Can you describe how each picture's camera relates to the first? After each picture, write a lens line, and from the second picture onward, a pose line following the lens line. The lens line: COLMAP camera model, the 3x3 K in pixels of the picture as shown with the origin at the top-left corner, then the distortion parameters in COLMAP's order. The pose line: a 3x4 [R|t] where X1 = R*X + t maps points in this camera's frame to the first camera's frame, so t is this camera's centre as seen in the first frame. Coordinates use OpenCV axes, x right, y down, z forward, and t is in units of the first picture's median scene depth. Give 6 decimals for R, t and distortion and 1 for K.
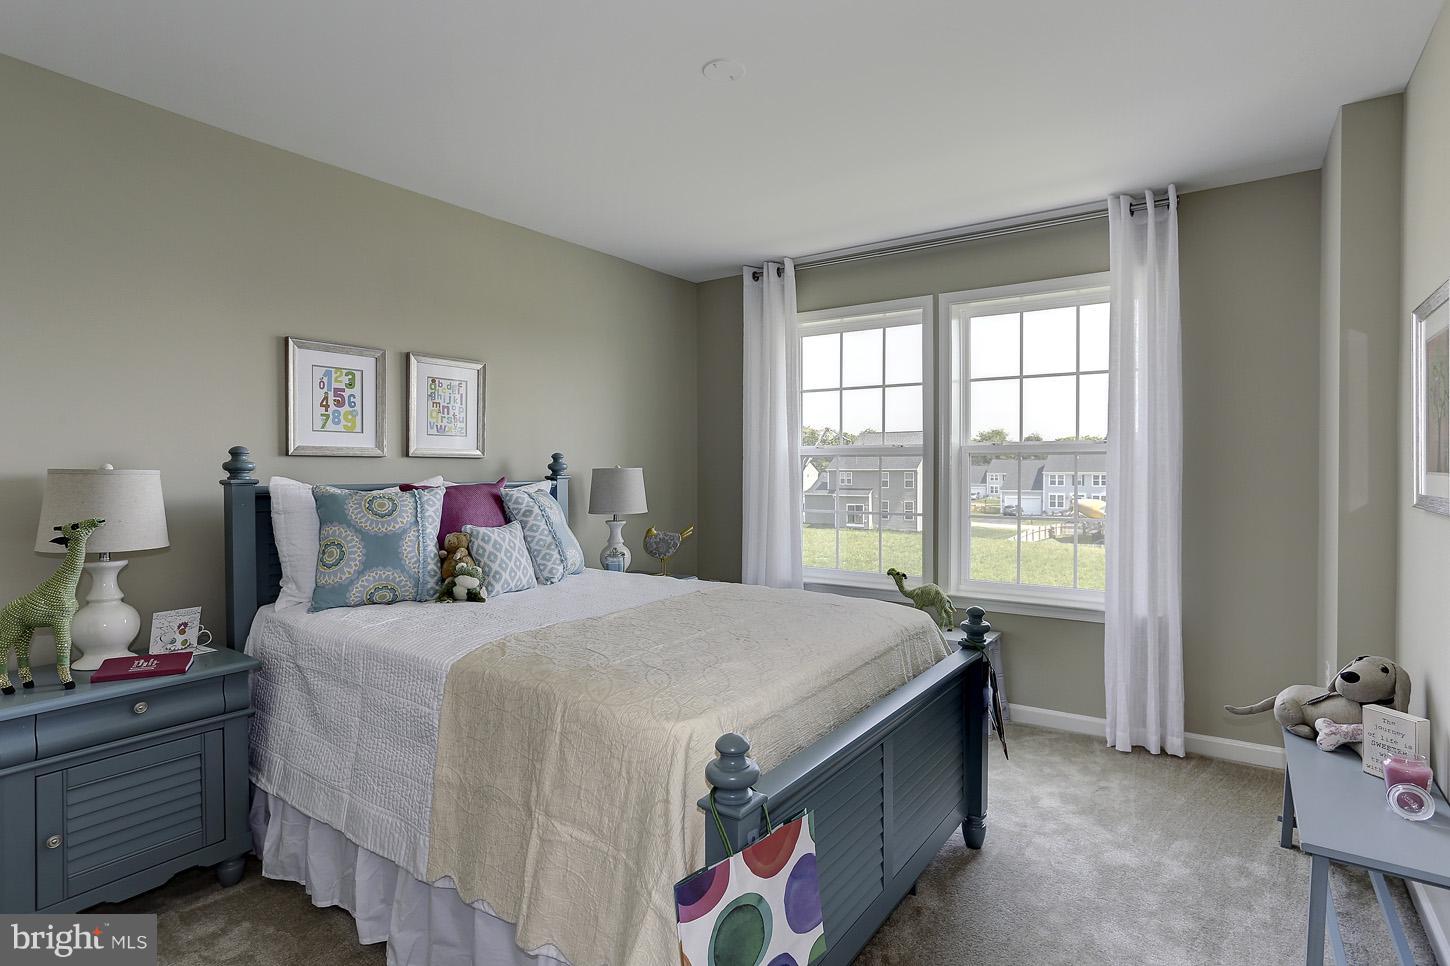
lens RADIAL K [[738.2, 0, 729.0], [0, 738.2, 478.5], [0, 0, 1]] dist [-0.022120, 0.000130]
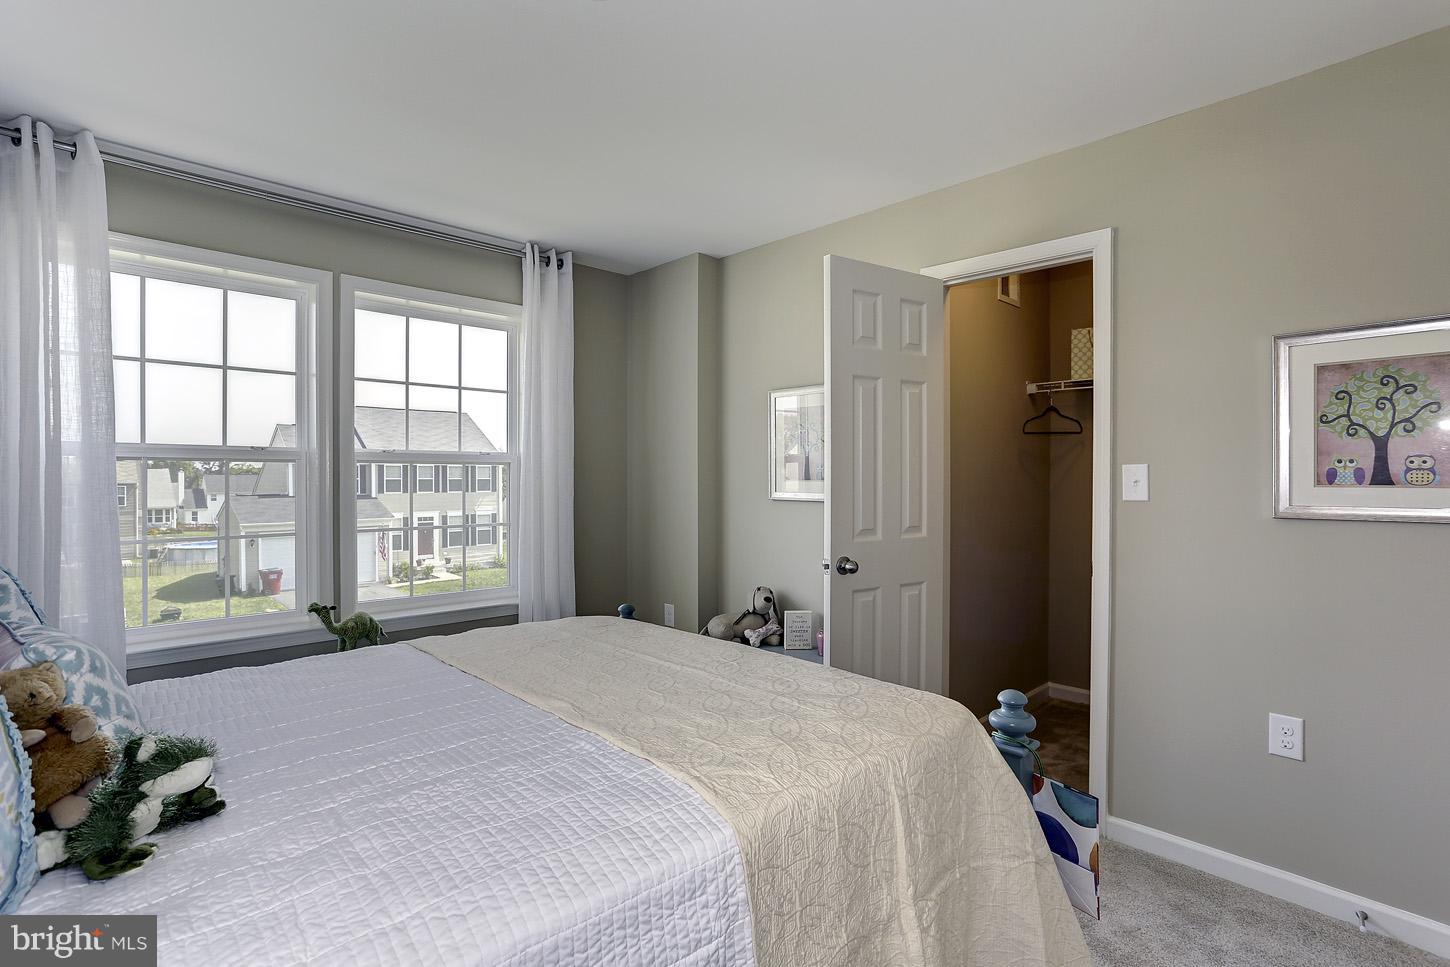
lens RADIAL K [[702.0, 0, 722.0], [0, 702.0, 475.6], [0, 0, 1]] dist [-0.005710, 0.006822]
pose [[0.208865, -0.005198, 0.977931, -0.434063], [0.007152, 0.999967, 0.003788, -0.016425], [-0.977918, 0.006203, 0.208895, 0.407852]]
